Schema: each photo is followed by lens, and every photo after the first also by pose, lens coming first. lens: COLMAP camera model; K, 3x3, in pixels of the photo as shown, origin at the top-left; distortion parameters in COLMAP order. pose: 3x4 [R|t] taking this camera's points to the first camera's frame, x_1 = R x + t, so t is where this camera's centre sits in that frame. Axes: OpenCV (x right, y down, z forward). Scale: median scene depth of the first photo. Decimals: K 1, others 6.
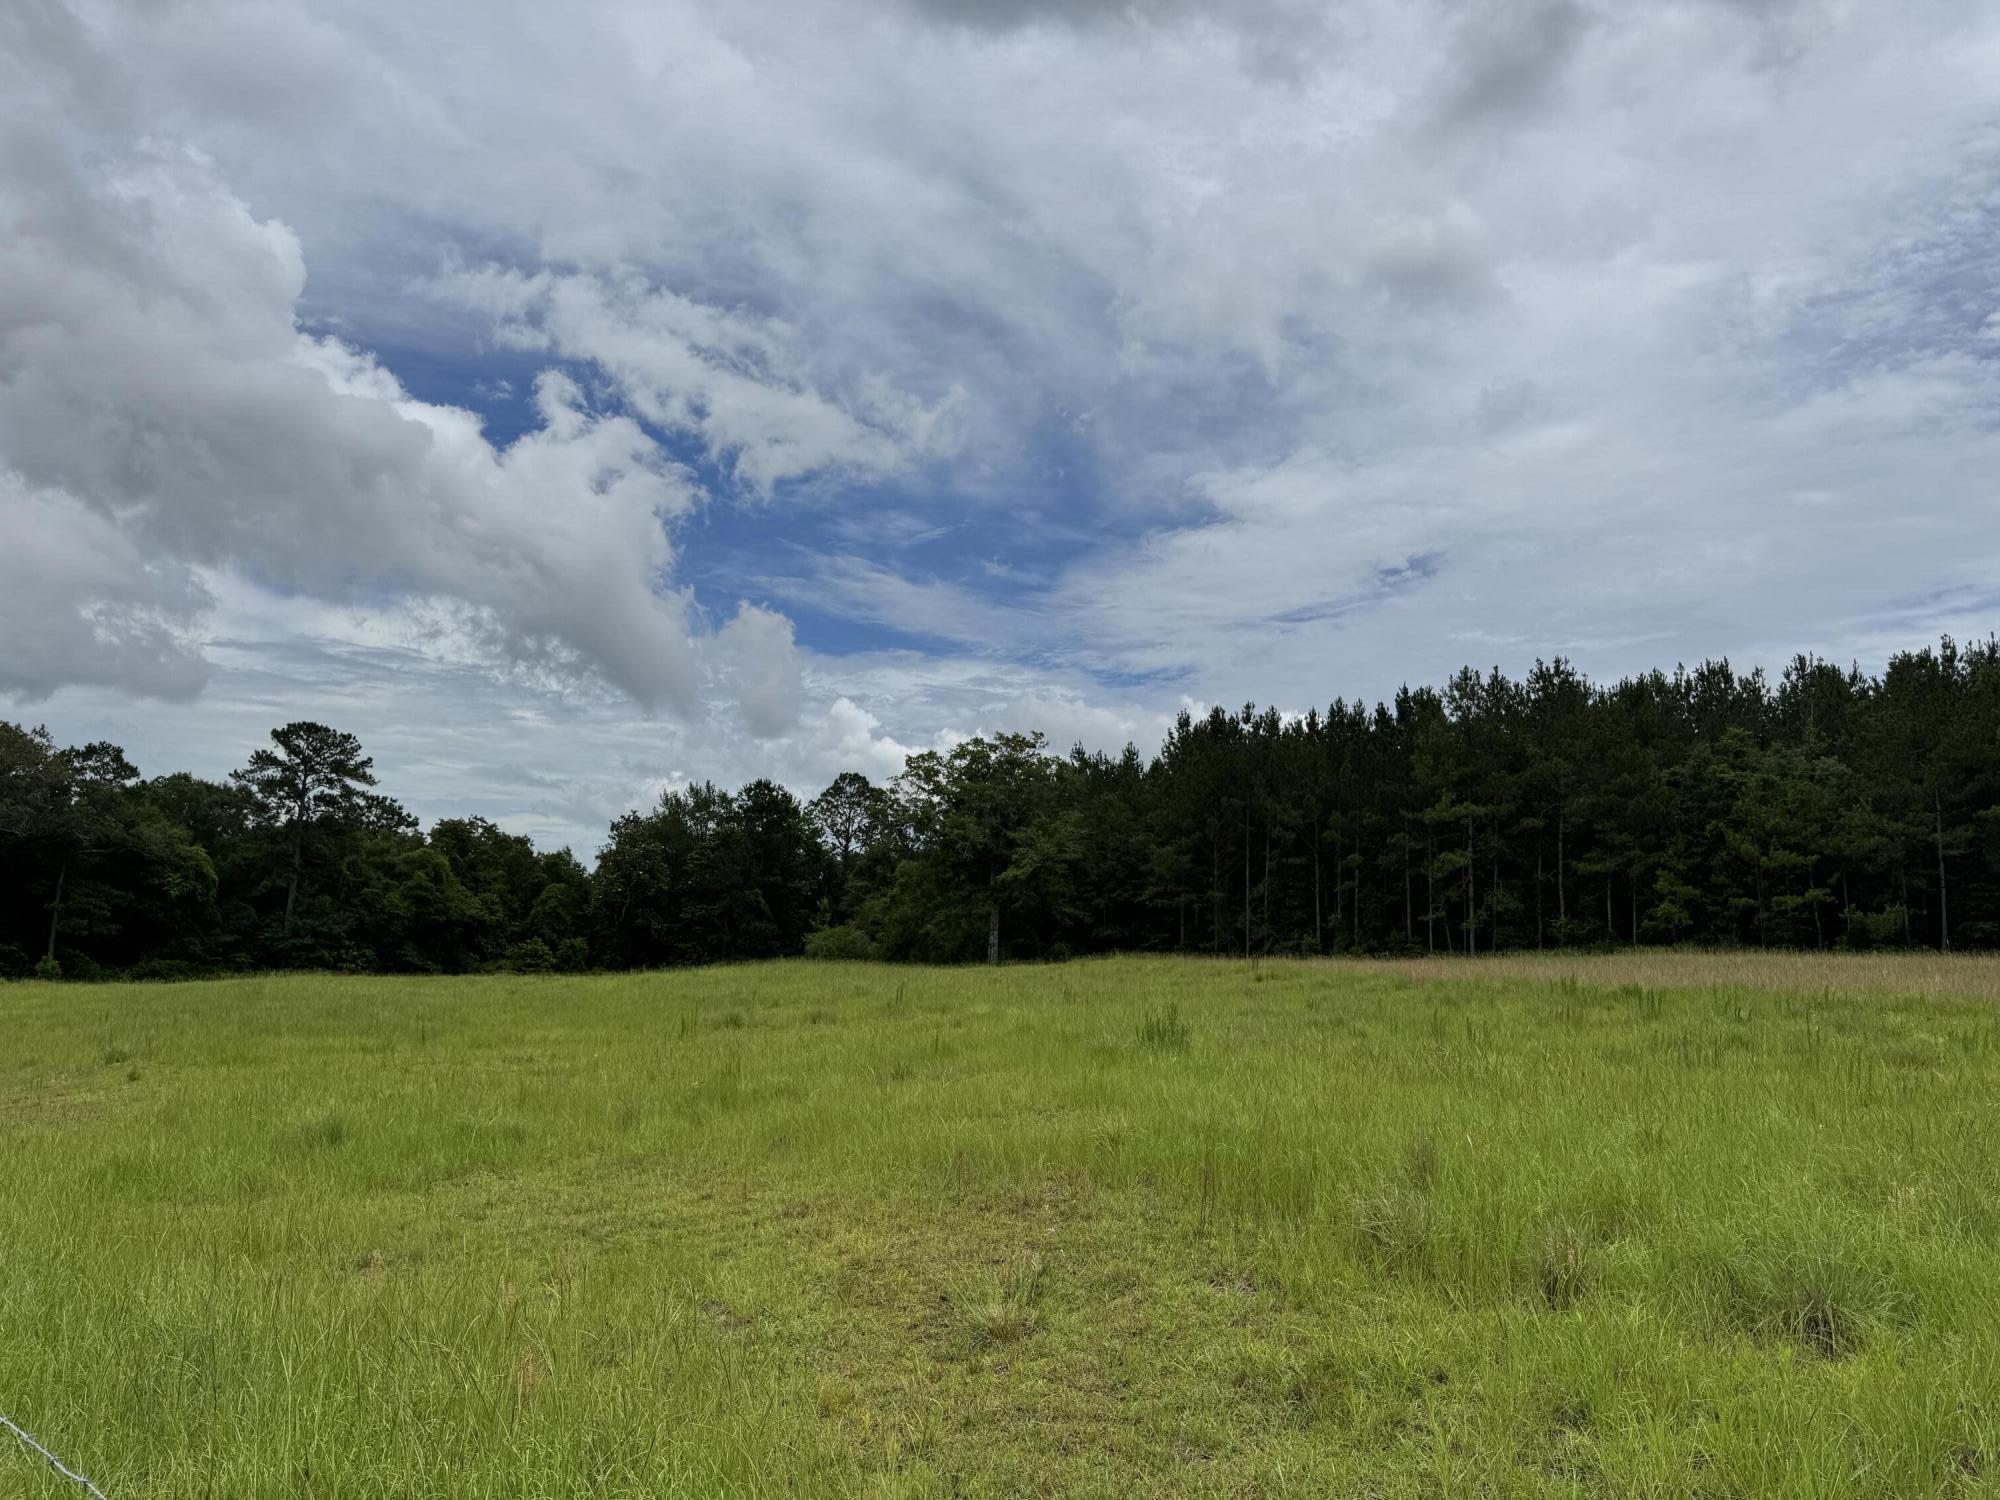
lens RADIAL K [[1397.9, 0, 1065.3], [0, 1397.9, 745.6], [0, 0, 1]] dist [0.105315, -0.164014]
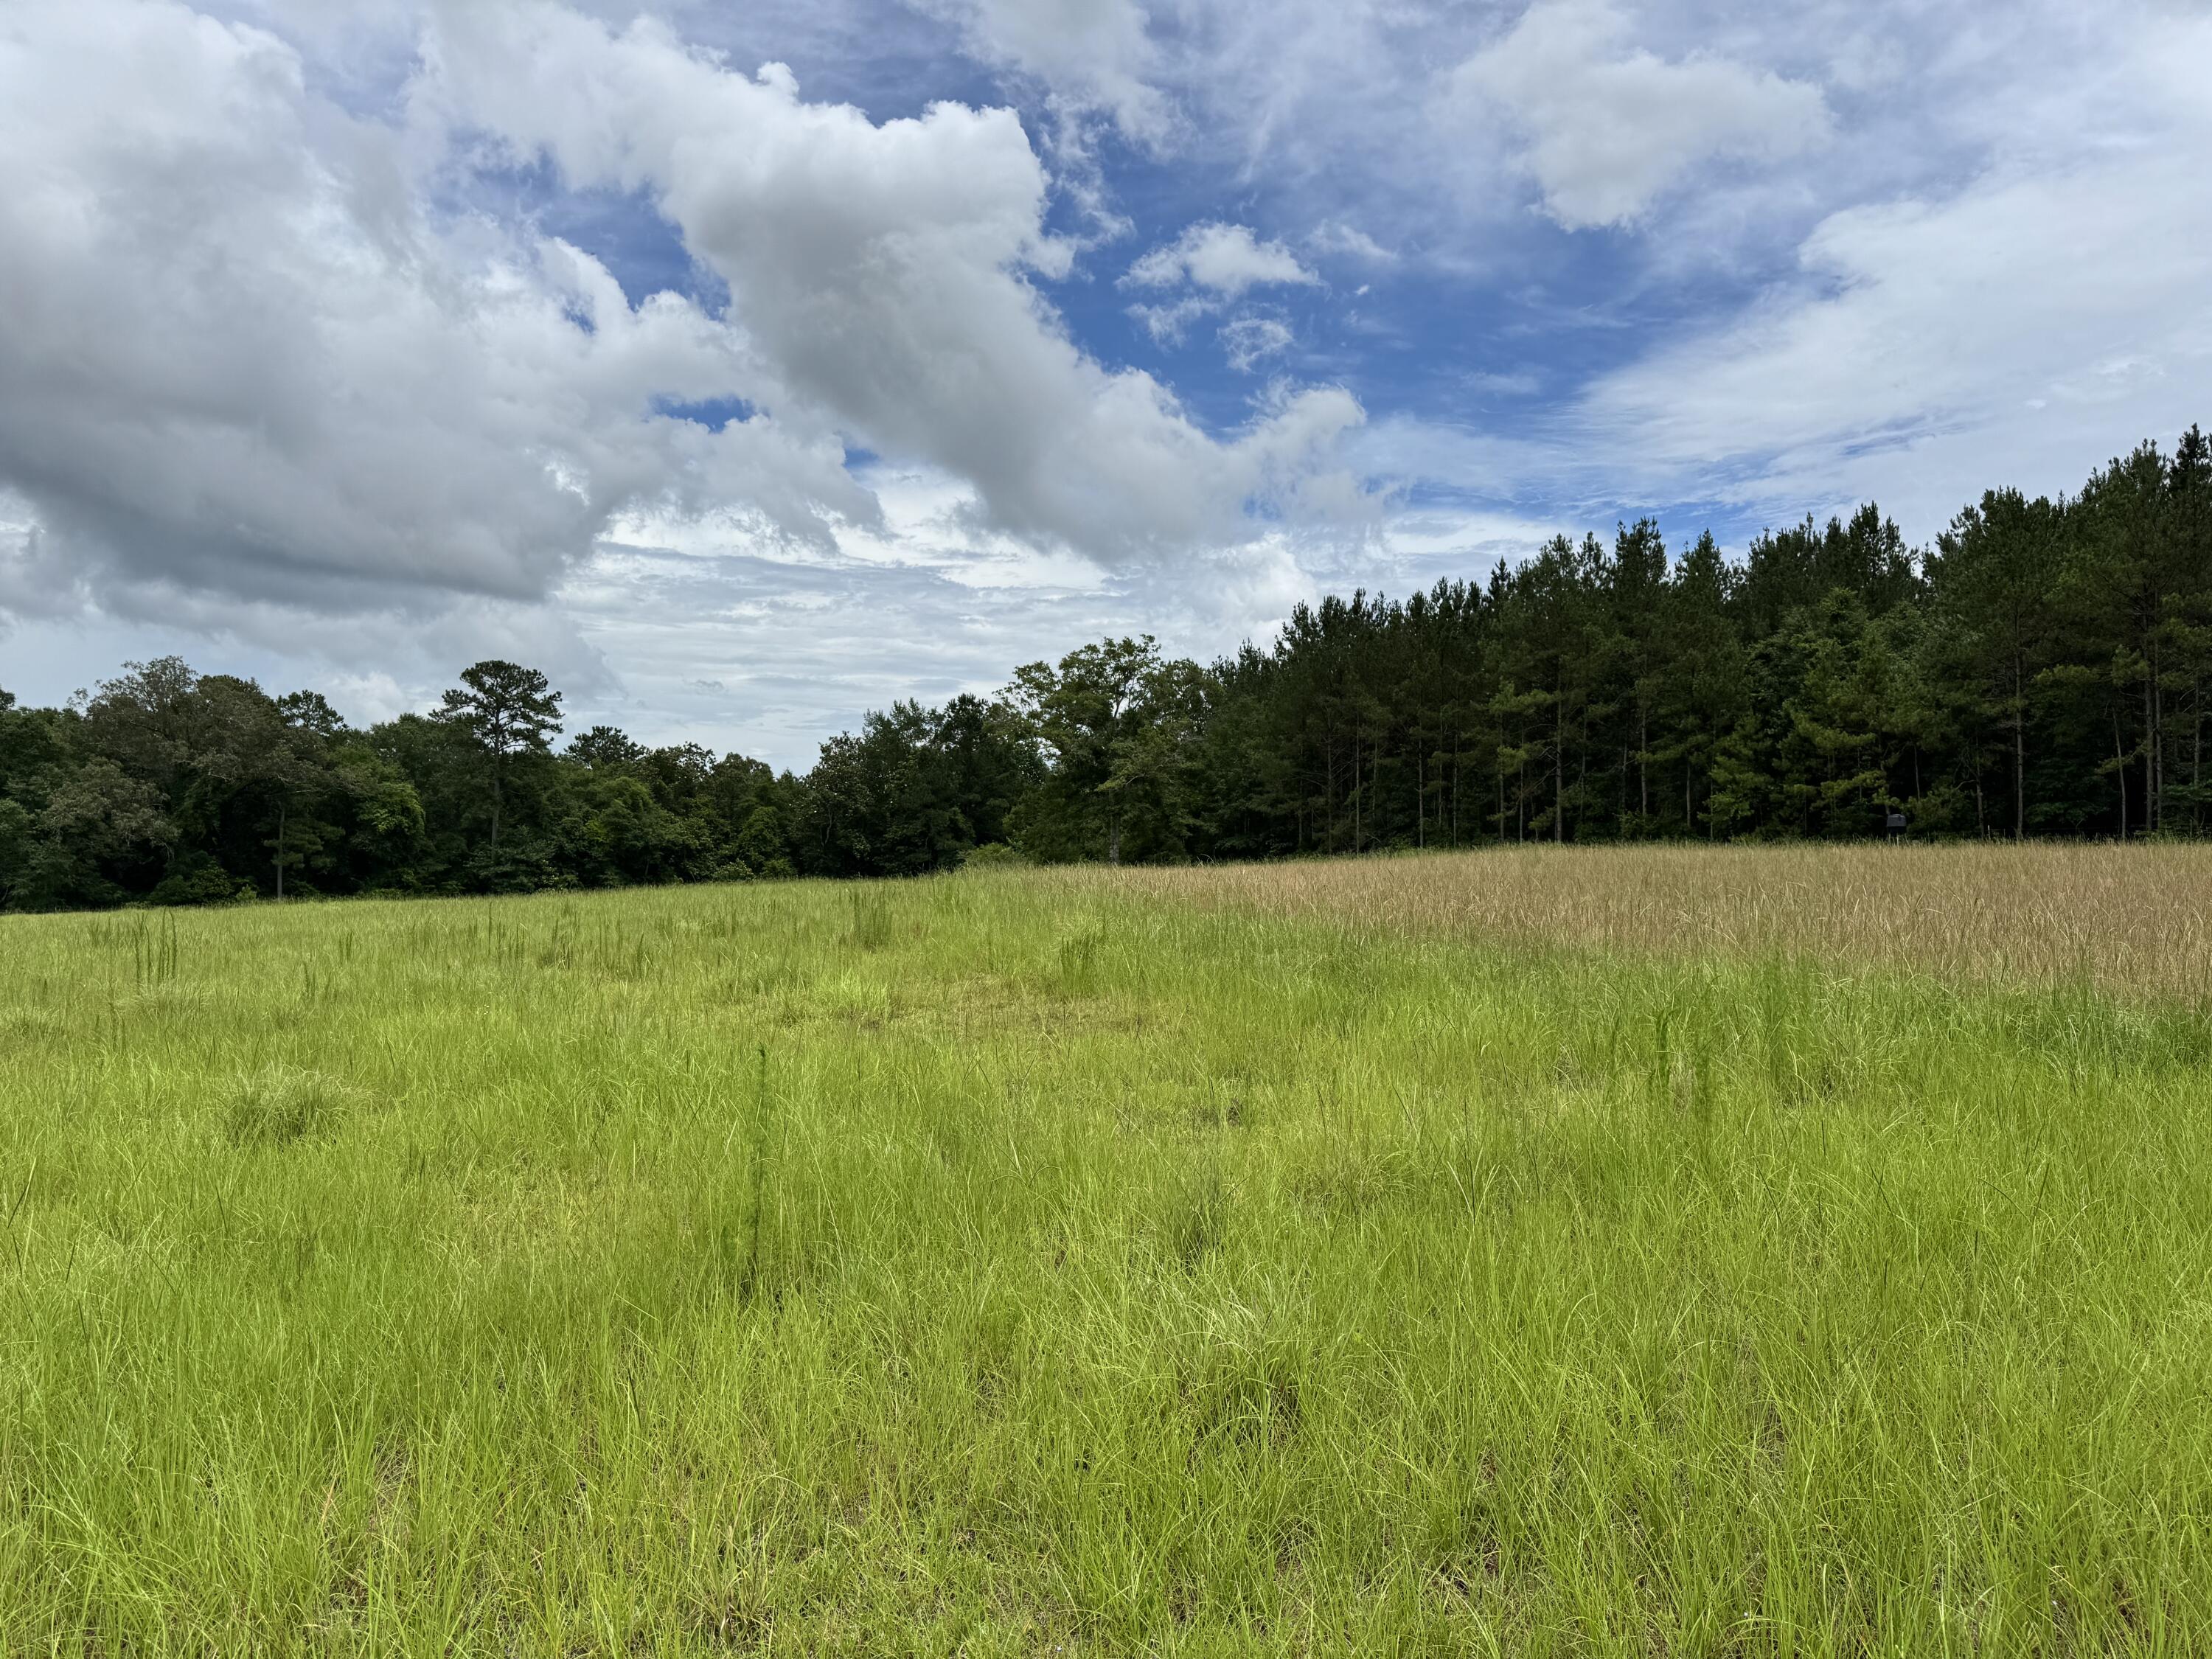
lens RADIAL K [[1546.1, 0, 1178.2], [0, 1546.1, 824.7], [0, 0, 1]] dist [0.105315, -0.164014]
pose [[0.974109, -0.028938, -0.224217, 0.219470], [0.055561, 0.992000, 0.113353, 0.000027], [0.219143, -0.122876, 0.967925, -0.021969]]
